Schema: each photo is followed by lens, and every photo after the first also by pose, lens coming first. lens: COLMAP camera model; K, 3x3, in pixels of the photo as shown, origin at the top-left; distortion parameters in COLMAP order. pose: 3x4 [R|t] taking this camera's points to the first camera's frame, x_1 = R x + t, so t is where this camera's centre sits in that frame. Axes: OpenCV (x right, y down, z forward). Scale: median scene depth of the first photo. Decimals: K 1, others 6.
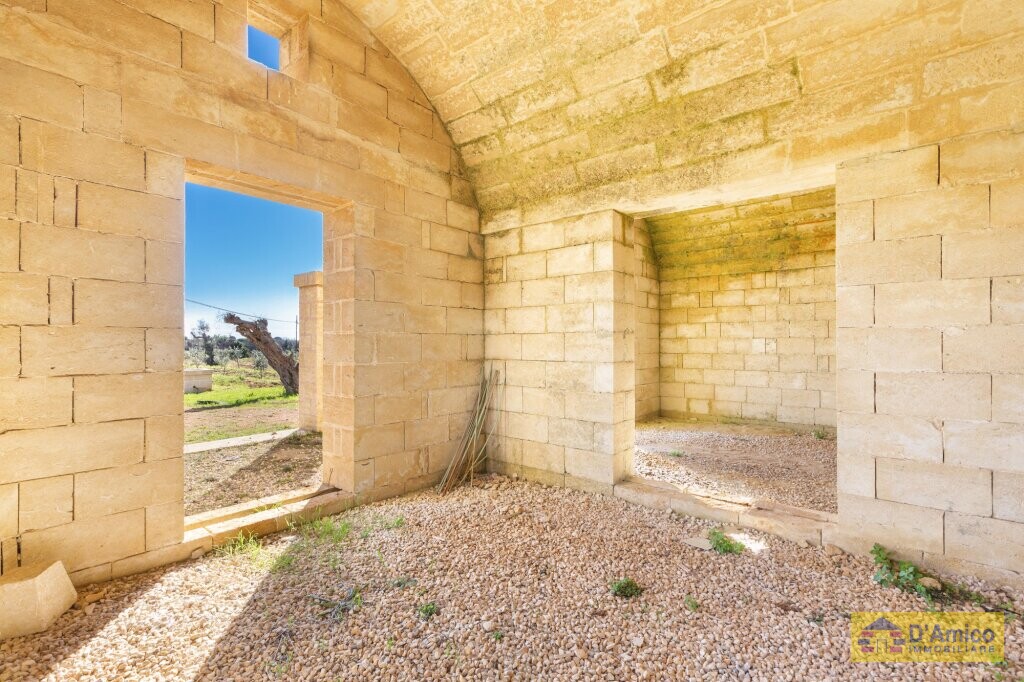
lens RADIAL K [[467.1, 0, 517.6], [0, 467.1, 340.0], [0, 0, 1]] dist [0.000749, 0.002087]
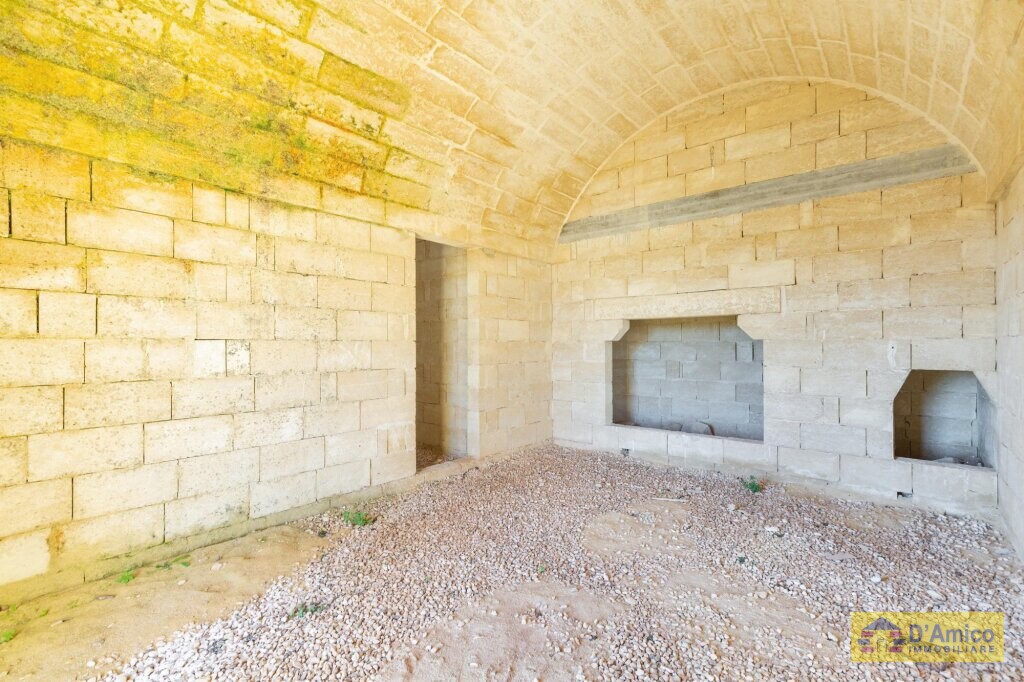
lens RADIAL K [[467.1, 0, 507.9], [0, 467.1, 341.9], [0, 0, 1]] dist [0.000749, 0.002087]
pose [[0.001859, 0.004838, 0.999987, 0.145893], [-0.005657, 0.999972, -0.004827, -0.002226], [-0.999982, -0.005648, 0.001886, 1.202515]]
